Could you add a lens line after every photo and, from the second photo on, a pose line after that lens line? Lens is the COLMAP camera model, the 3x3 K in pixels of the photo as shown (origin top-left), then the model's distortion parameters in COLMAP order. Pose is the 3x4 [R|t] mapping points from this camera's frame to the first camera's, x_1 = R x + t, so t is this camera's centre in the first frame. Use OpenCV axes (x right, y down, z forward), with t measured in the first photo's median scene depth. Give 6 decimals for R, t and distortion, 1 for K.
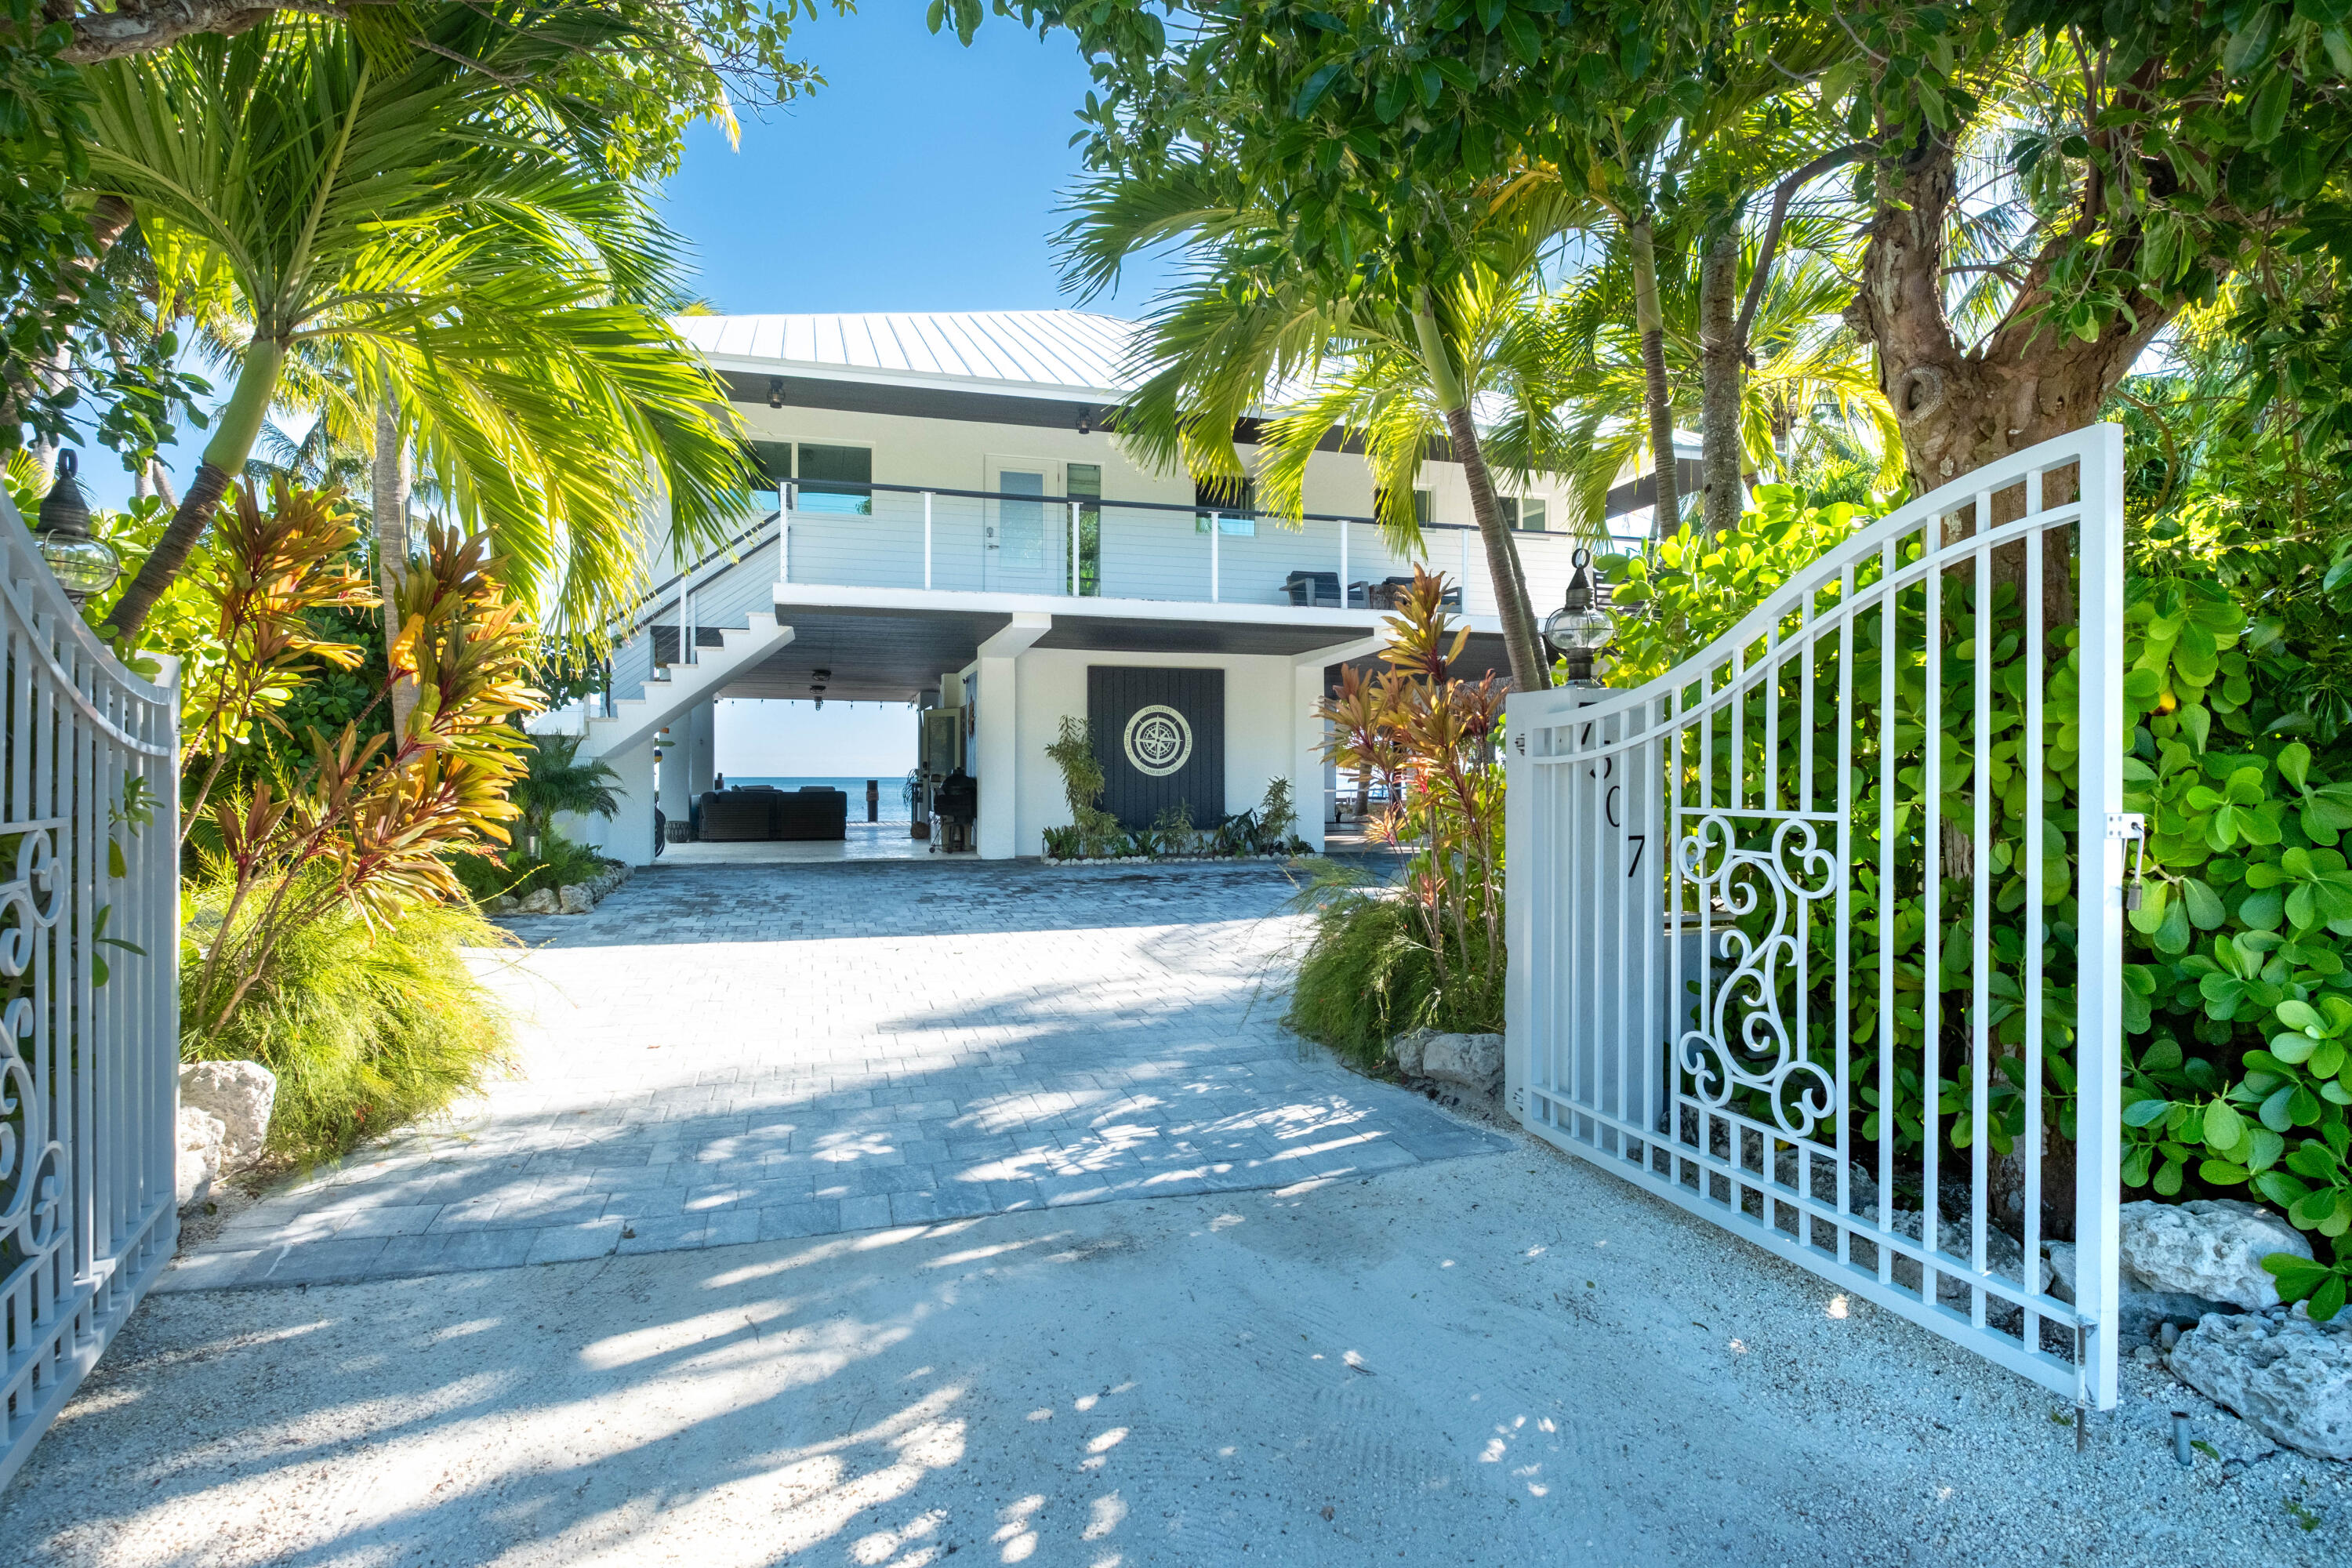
lens RADIAL K [[1226.3, 0, 1172.9], [0, 1226.3, 780.6], [0, 0, 1]] dist [-0.001678, -0.000017]
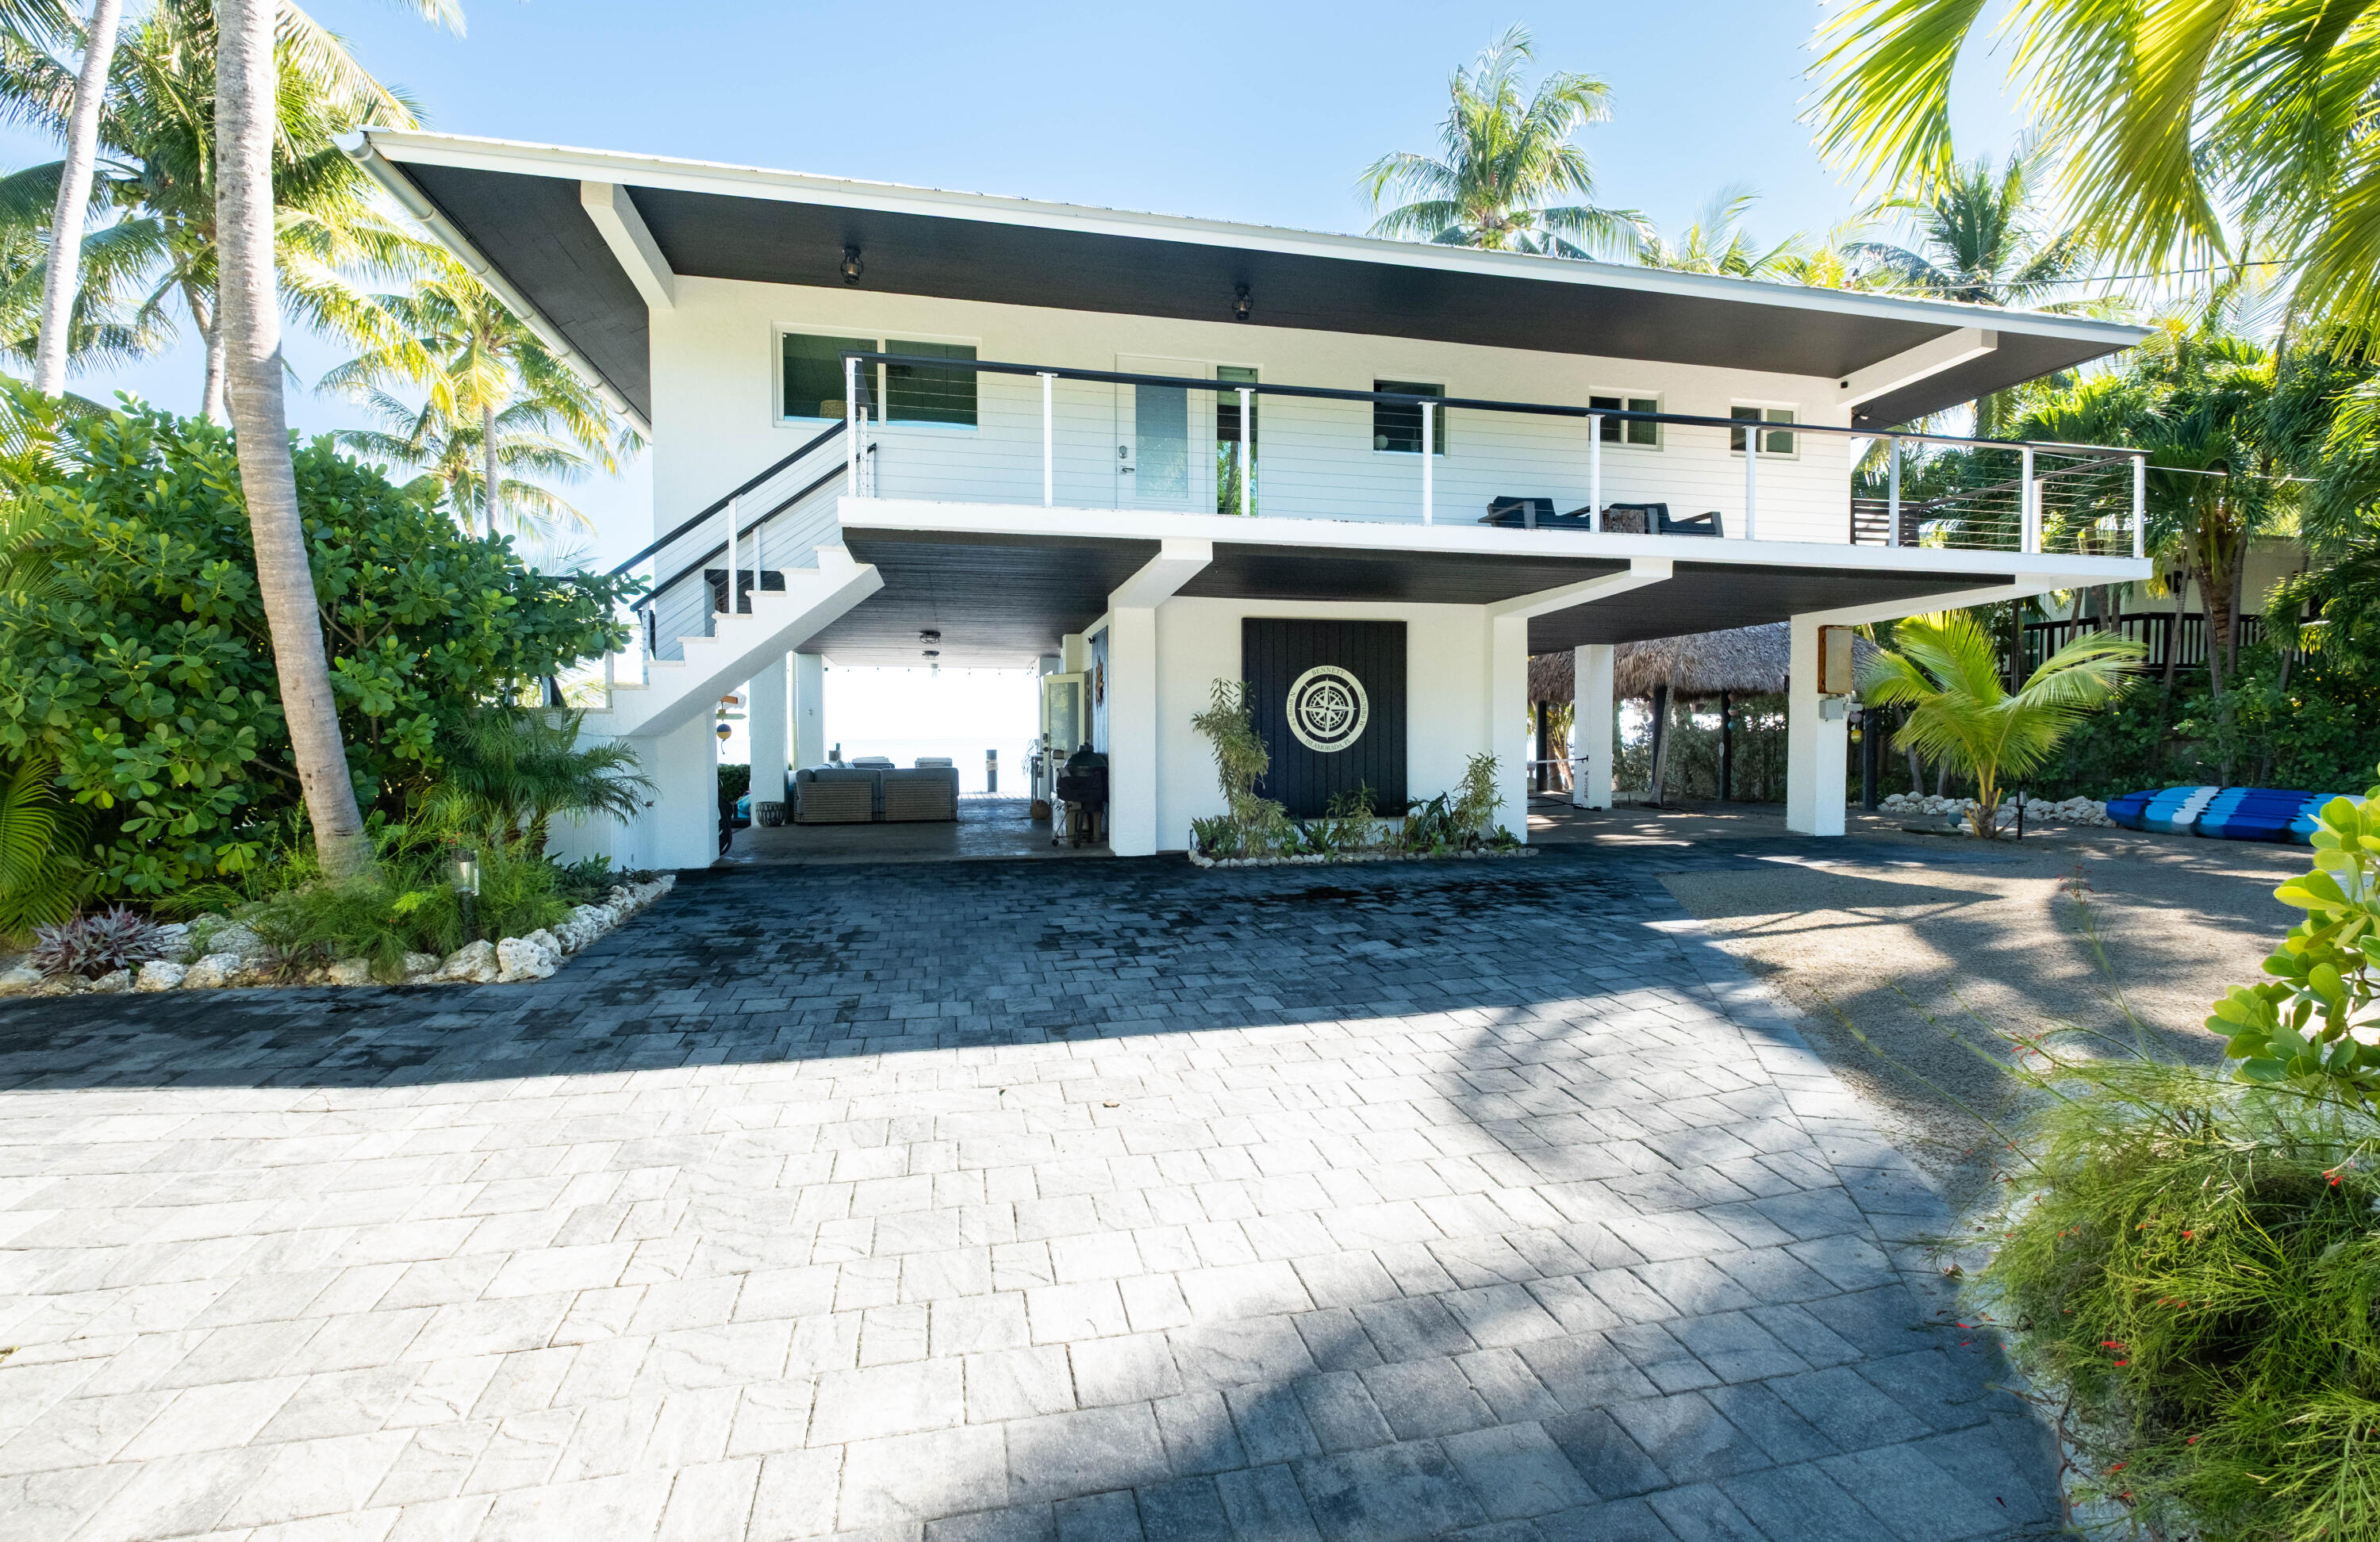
lens RADIAL K [[1050.5, 0, 1191.0], [0, 1050.5, 766.0], [0, 0, 1]] dist [0.002202, 0.000027]
pose [[0.998112, -0.003164, -0.061339, -0.062658], [0.004626, 0.999708, 0.023707, -0.012169], [0.061246, -0.023946, 0.997835, 0.305765]]
